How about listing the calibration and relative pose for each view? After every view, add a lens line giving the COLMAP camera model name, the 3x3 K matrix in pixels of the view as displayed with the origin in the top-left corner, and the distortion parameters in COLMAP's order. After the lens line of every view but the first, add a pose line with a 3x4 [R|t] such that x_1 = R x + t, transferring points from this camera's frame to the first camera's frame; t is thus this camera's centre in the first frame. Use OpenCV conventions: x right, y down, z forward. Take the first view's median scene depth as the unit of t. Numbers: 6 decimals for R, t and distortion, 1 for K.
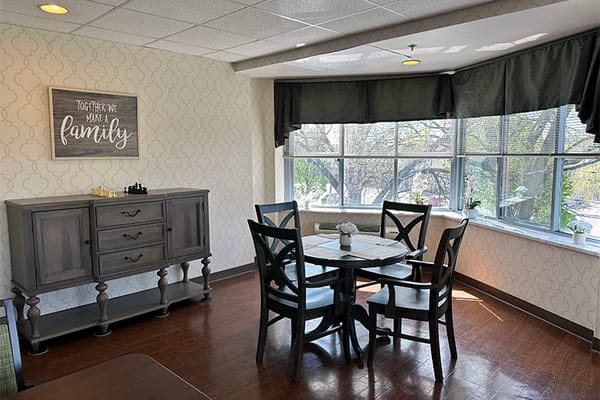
lens RADIAL K [[423.4, 0, 300.4], [0, 423.4, 210.6], [0, 0, 1]] dist [0.003397, -0.002763]
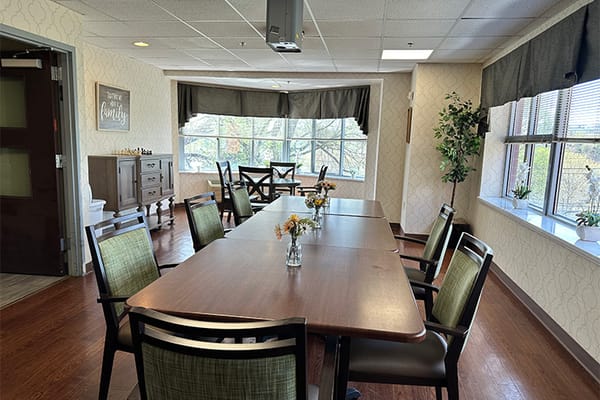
lens RADIAL K [[423.4, 0, 300.4], [0, 423.4, 210.6], [0, 0, 1]] dist [0.003397, -0.002763]
pose [[0.820305, -0.055834, 0.569195, -0.737532], [0.034586, 0.998245, 0.048076, 0.102801], [-0.570880, -0.019751, 0.820796, -0.578314]]
